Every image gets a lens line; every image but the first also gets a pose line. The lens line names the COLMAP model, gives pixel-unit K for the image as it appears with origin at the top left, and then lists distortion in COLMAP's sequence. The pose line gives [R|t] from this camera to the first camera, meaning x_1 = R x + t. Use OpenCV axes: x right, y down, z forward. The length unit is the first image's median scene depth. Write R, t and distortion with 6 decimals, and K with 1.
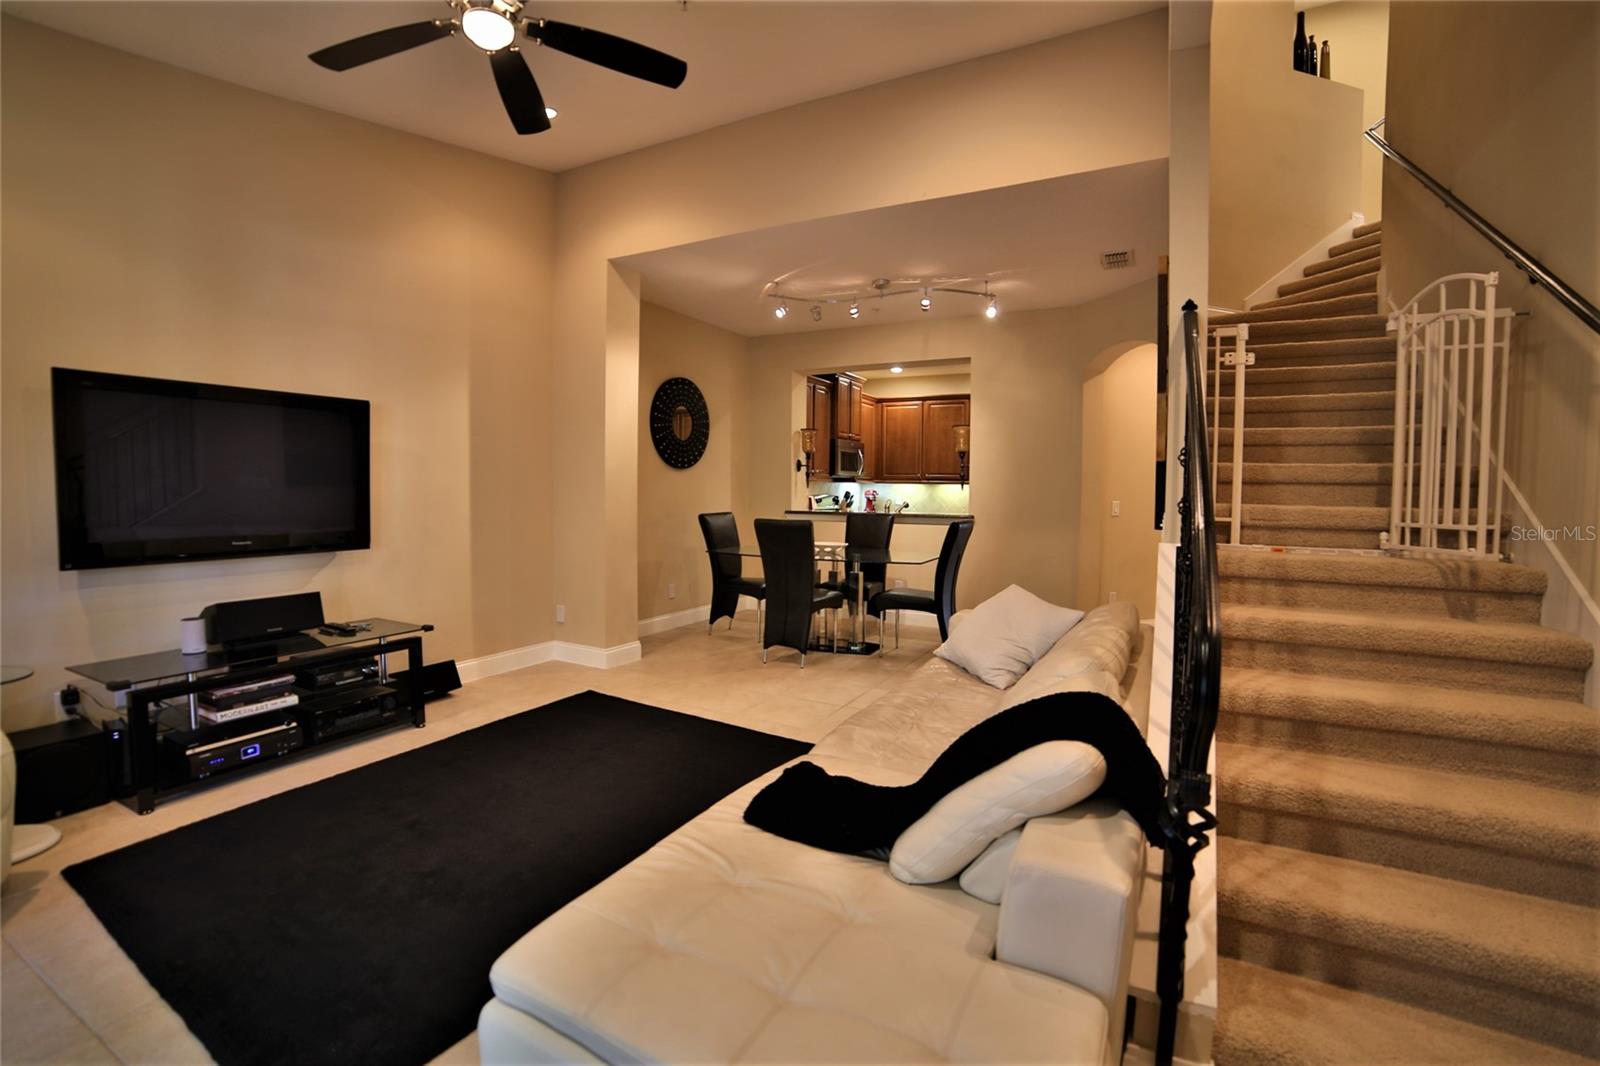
lens RADIAL K [[723.2, 0, 790.5], [0, 723.2, 528.7], [0, 0, 1]] dist [-0.103795, 0.032991]
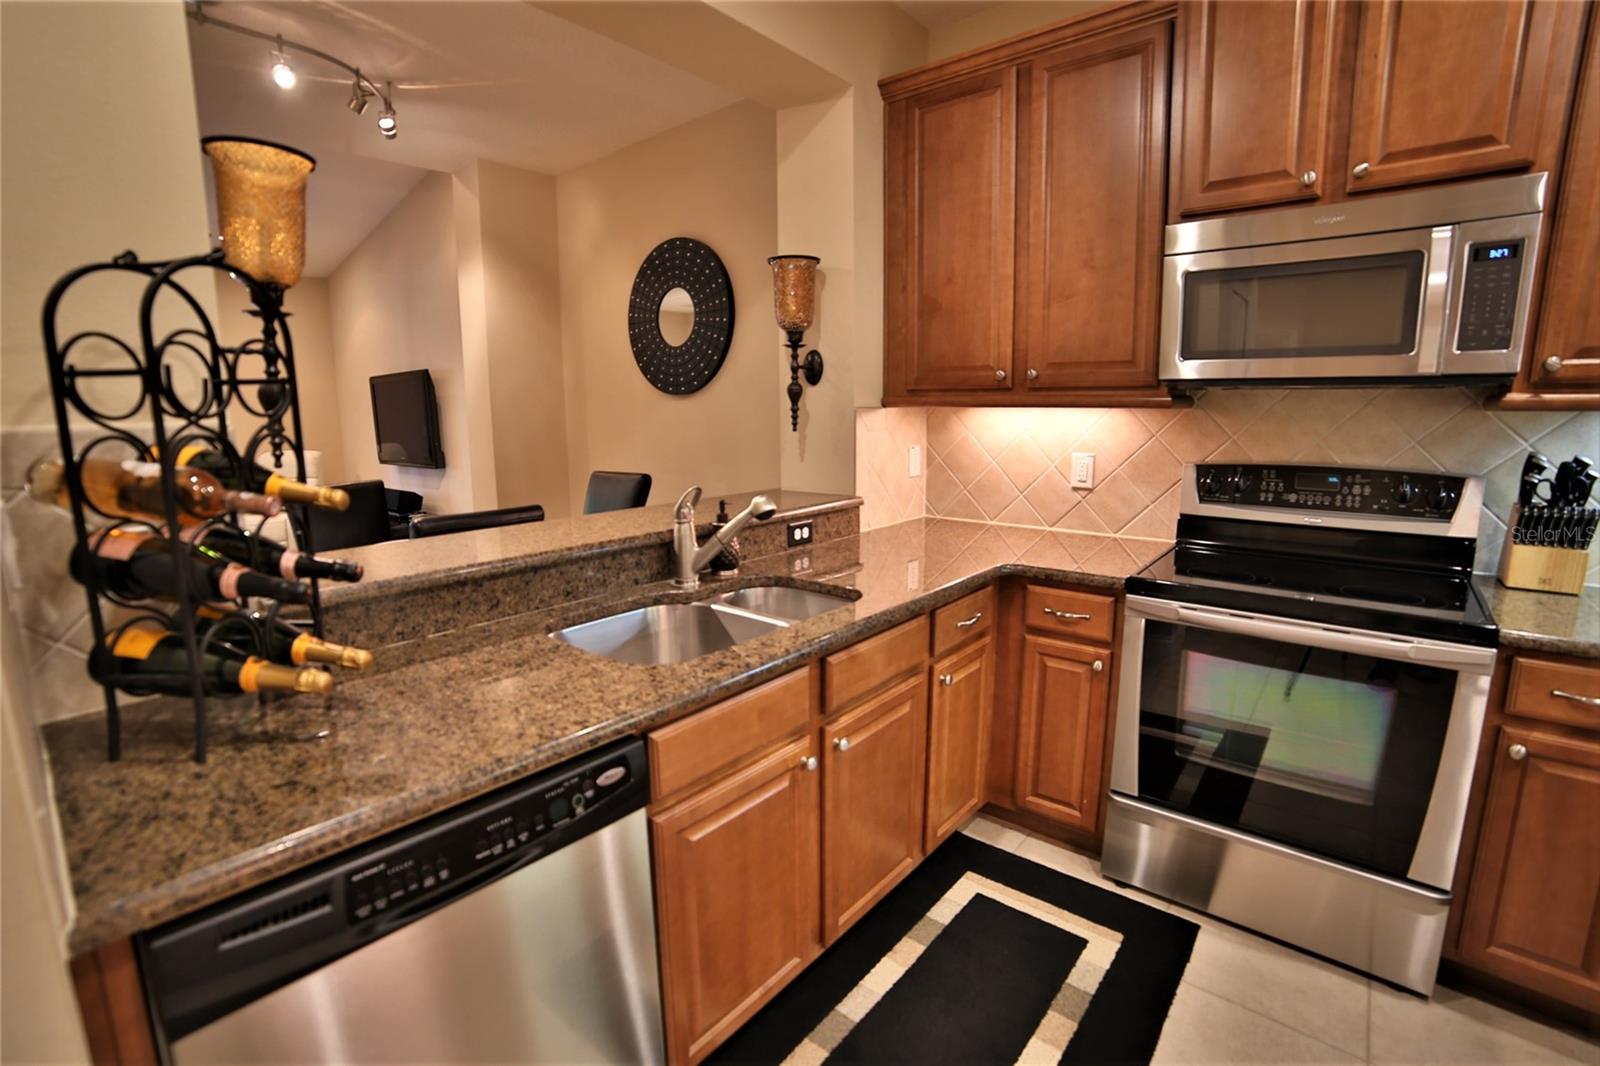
lens RADIAL K [[723.2, 0, 790.5], [0, 723.2, 528.7], [0, 0, 1]] dist [-0.103795, 0.032991]
pose [[-0.200157, 0.154809, -0.967456, 0.496576], [-0.043258, 0.985079, 0.166579, -0.091904], [0.978808, 0.075192, -0.190474, 1.433646]]
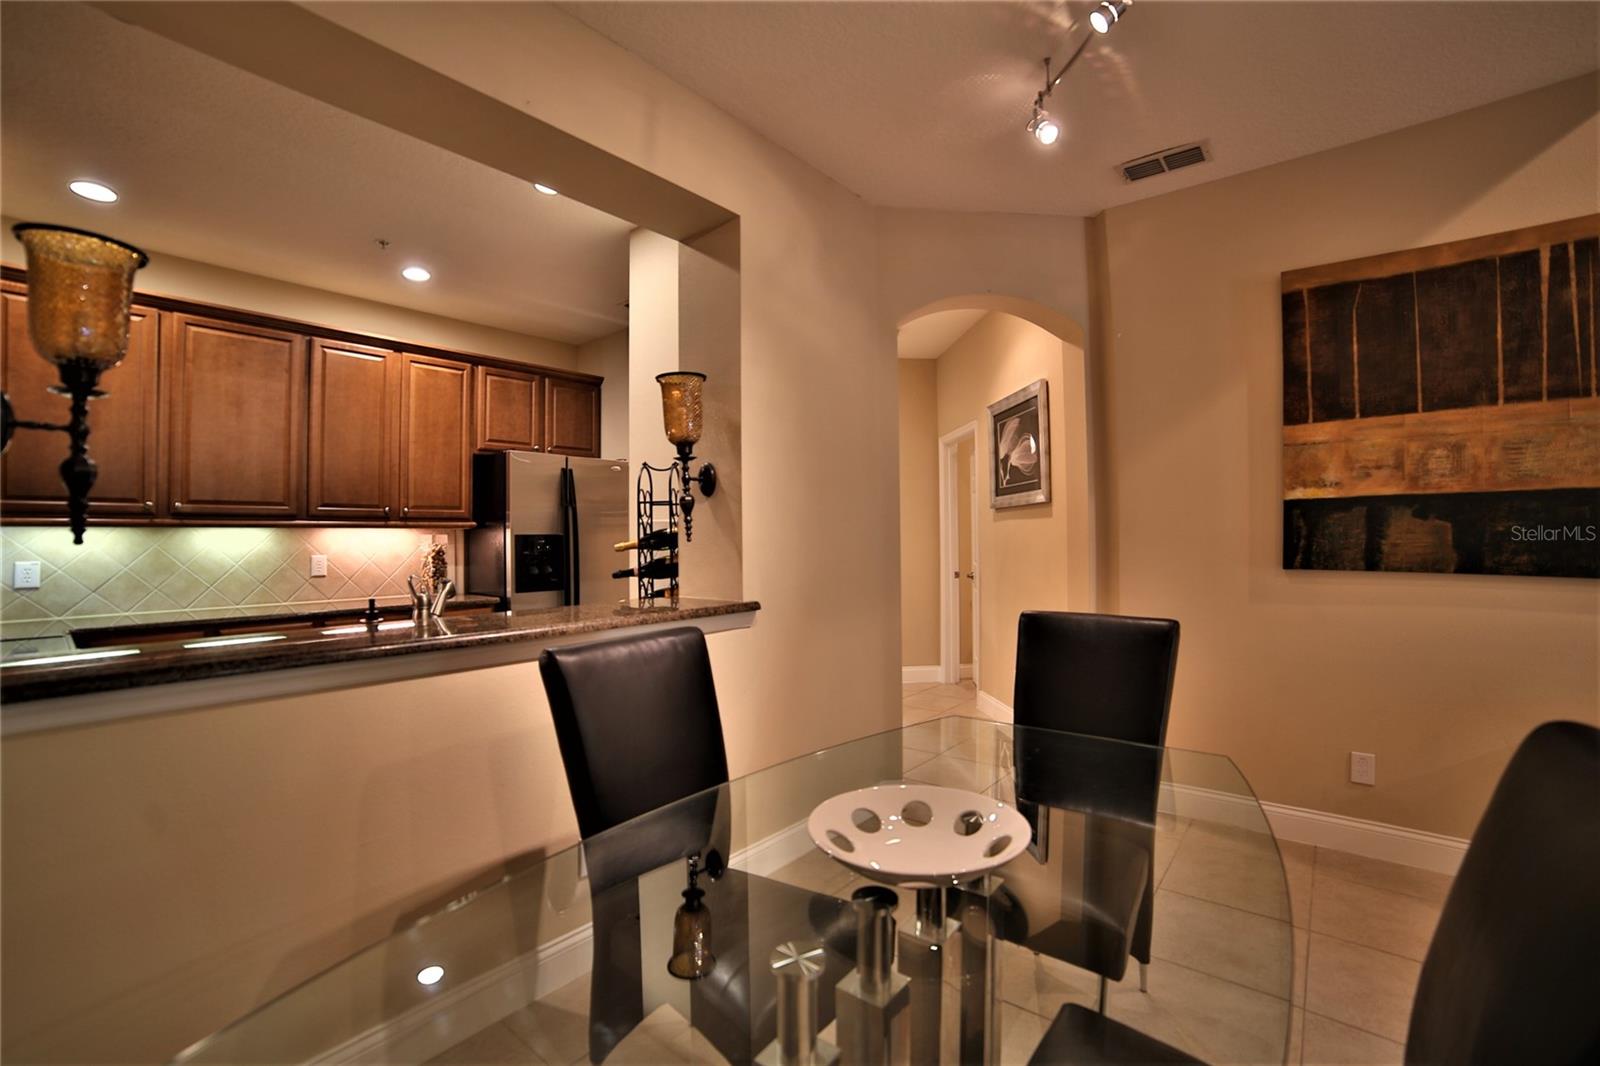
lens RADIAL K [[698.8, 0, 801.3], [0, 698.8, 530.9], [0, 0, 1]] dist [-0.106112, 0.035666]
pose [[0.186115, -0.006833, 0.982504, -0.153632], [0.067538, 0.997700, -0.005855, -0.063520], [-0.980204, 0.067446, 0.186148, 1.046694]]
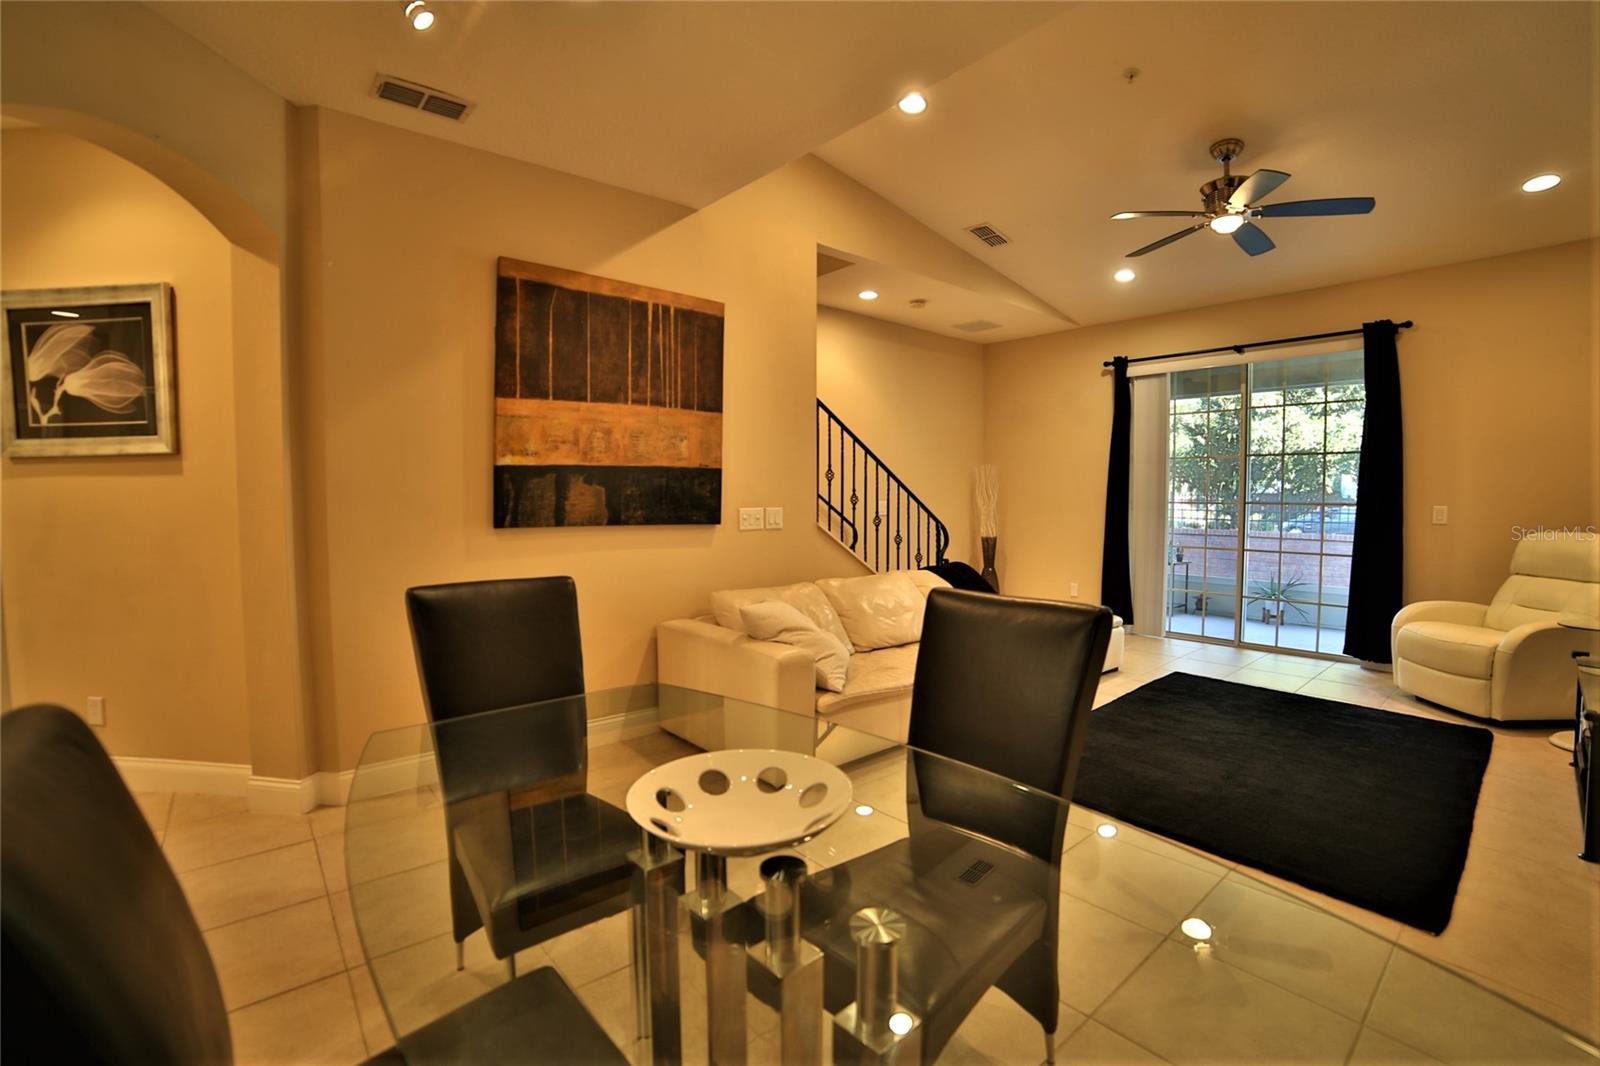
lens RADIAL K [[698.8, 0, 801.3], [0, 698.8, 530.9], [0, 0, 1]] dist [-0.106112, 0.035666]
pose [[-0.933264, -0.028461, 0.358061, -0.033092], [0.012645, 0.993635, 0.111938, -0.071195], [-0.358968, 0.108995, -0.926964, 1.219042]]
